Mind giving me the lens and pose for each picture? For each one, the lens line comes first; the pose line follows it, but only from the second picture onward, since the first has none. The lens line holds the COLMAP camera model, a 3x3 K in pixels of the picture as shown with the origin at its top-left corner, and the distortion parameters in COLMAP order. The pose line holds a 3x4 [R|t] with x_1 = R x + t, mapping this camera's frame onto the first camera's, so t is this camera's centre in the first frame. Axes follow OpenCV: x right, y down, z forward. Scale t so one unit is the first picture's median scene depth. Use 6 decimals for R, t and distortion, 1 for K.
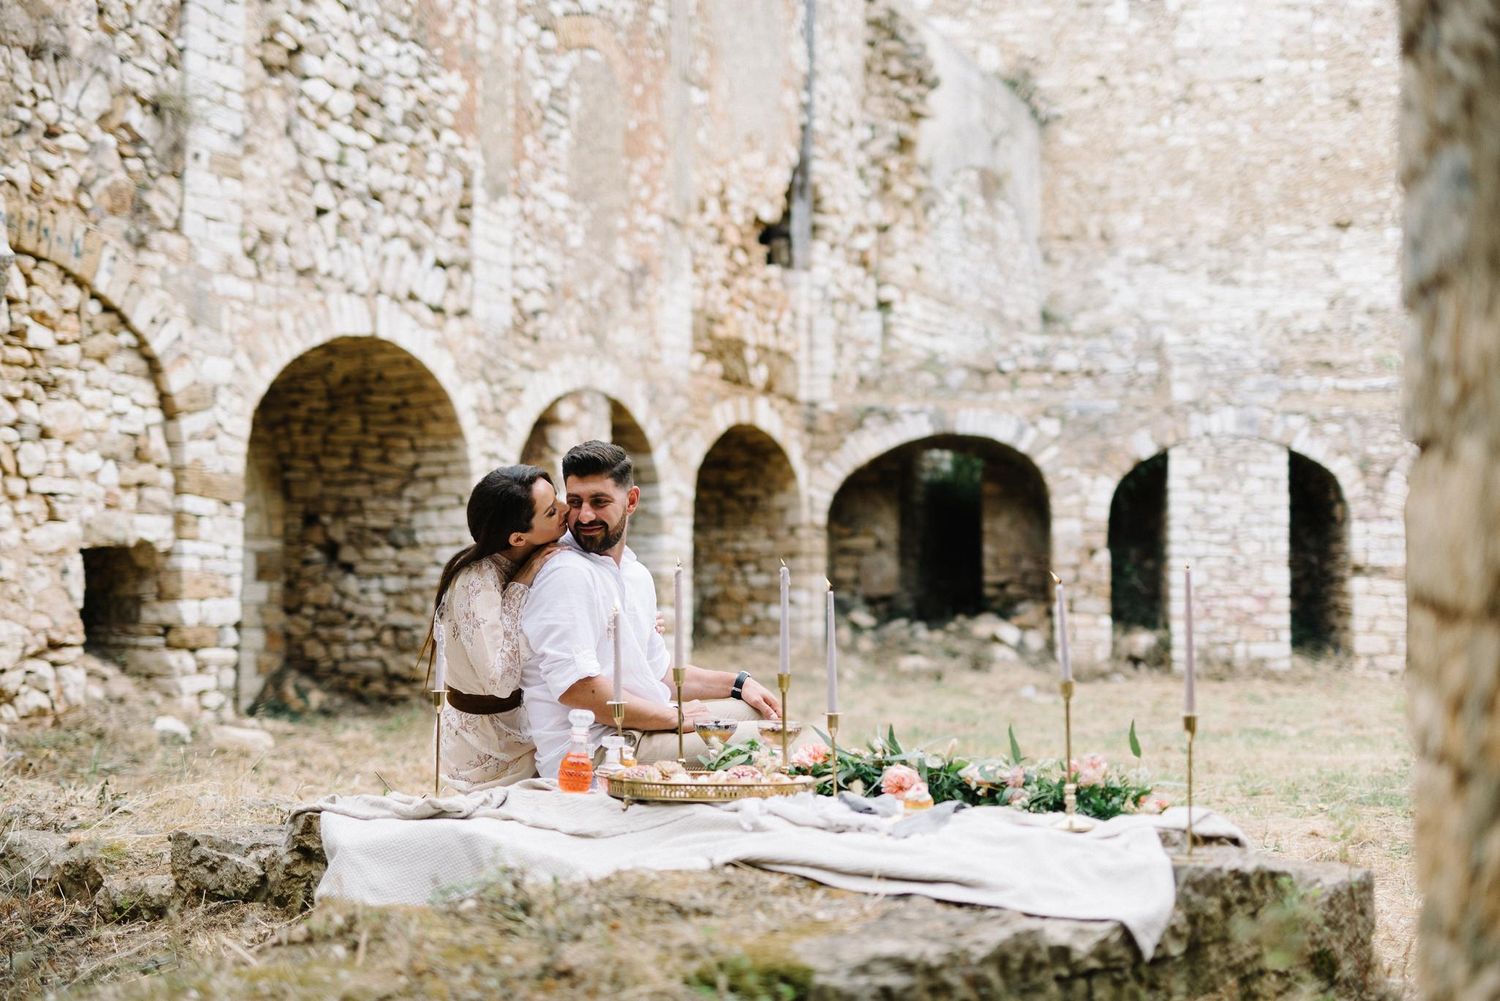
lens RADIAL K [[2083.9, 0, 751.7], [0, 2083.9, 503.5], [0, 0, 1]] dist [-0.005960, 0.000000]
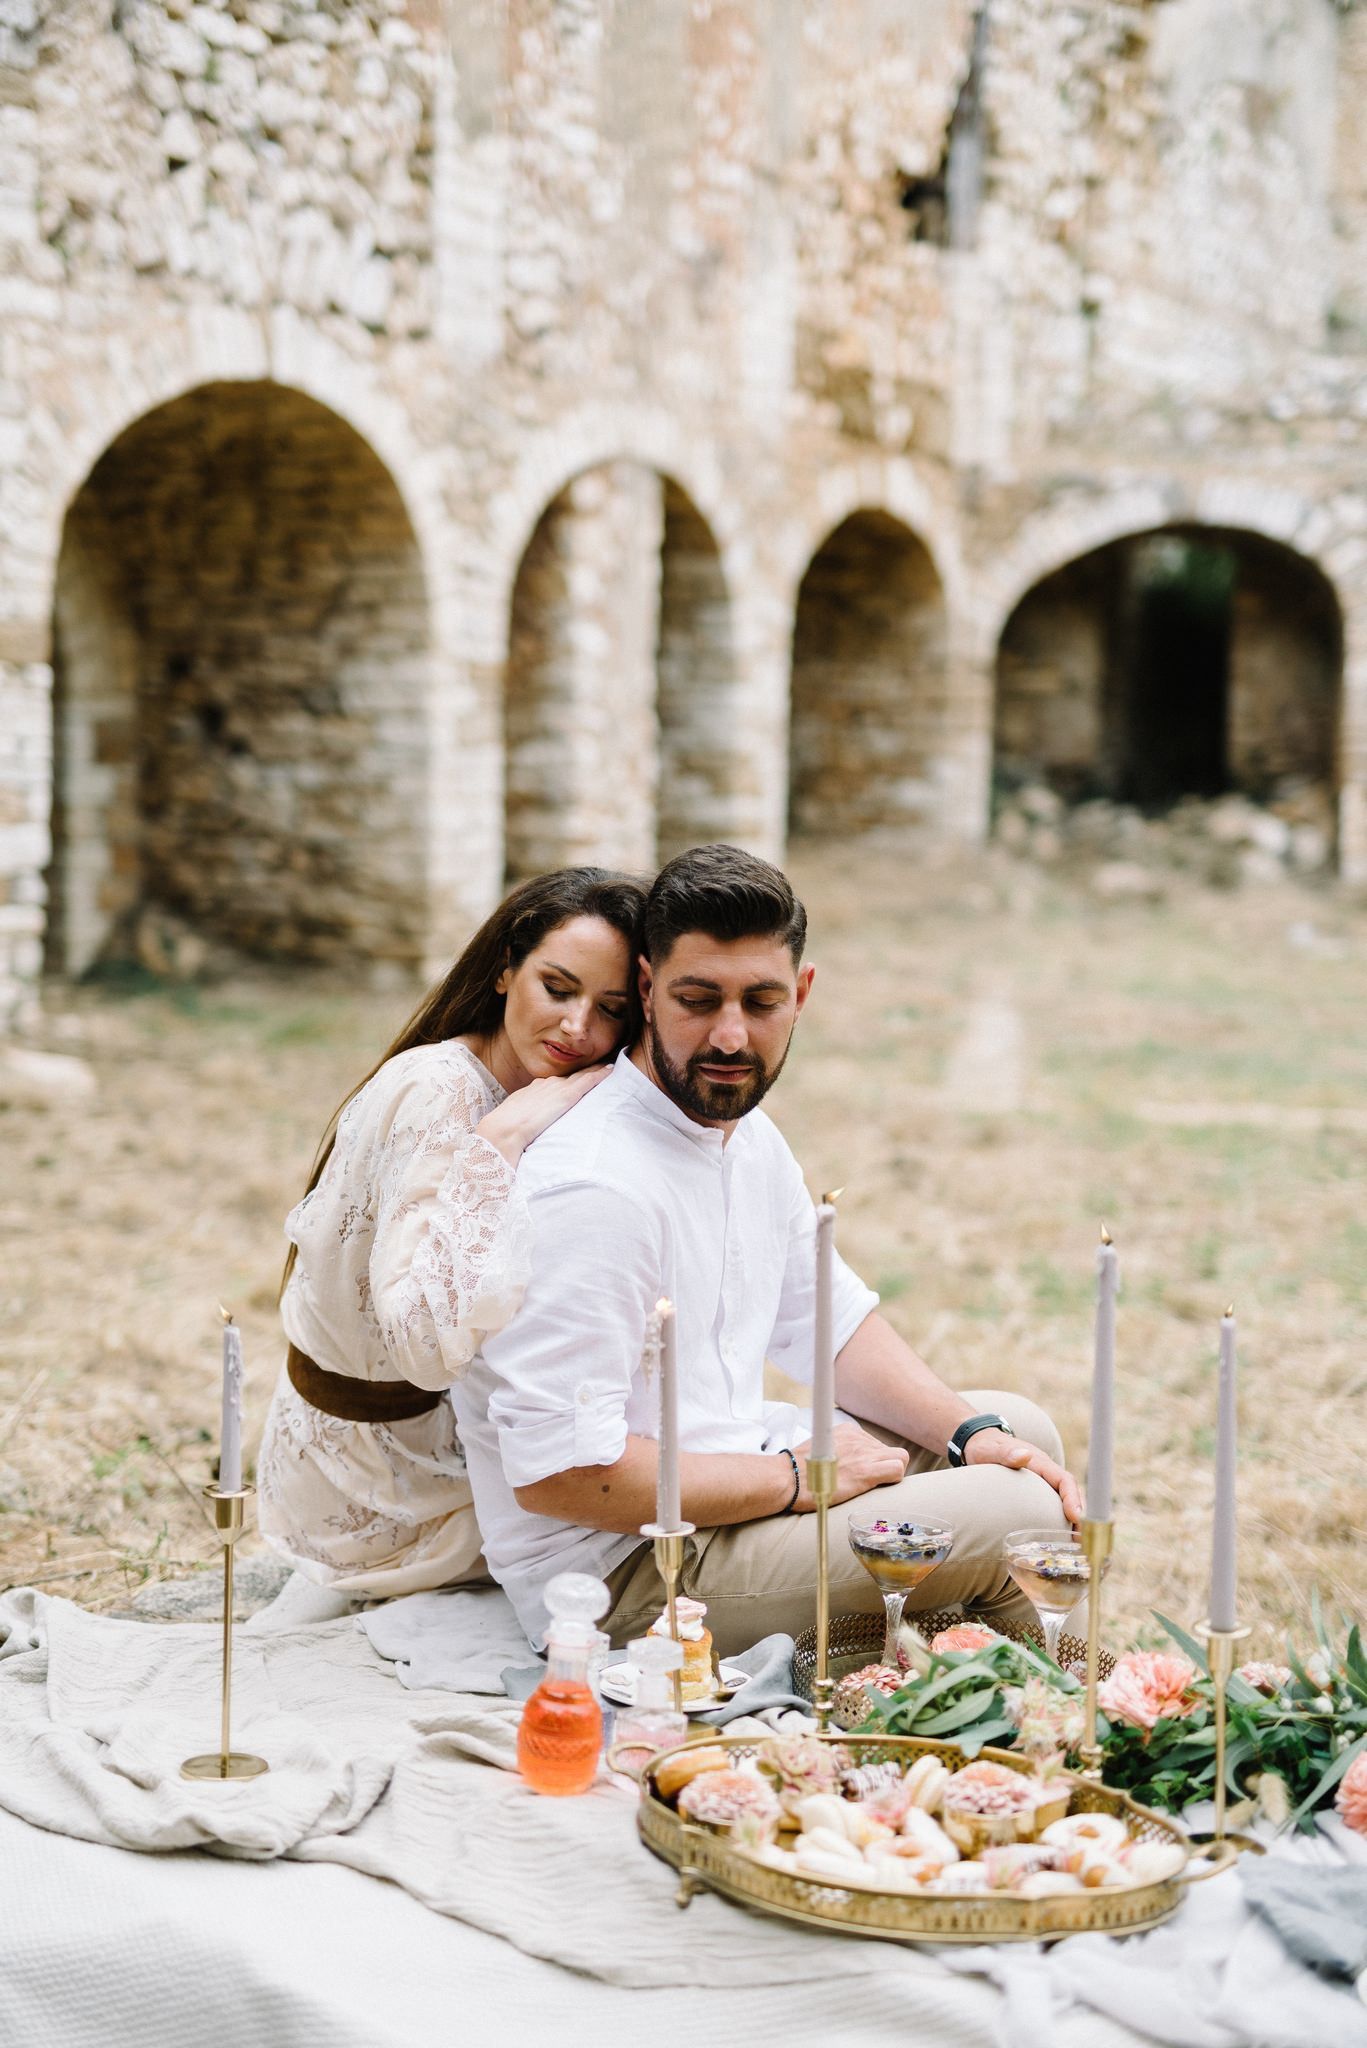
lens RADIAL K [[2845.2, 0, 679.4], [0, 2845.2, 1017.3], [0, 0, 1]] dist [-0.005960, 0.000000]
pose [[0.998078, 0.024269, -0.057025, -0.009912], [-0.014778, 0.986791, 0.161324, -0.027334], [0.060187, -0.160171, 0.985253, 0.142922]]
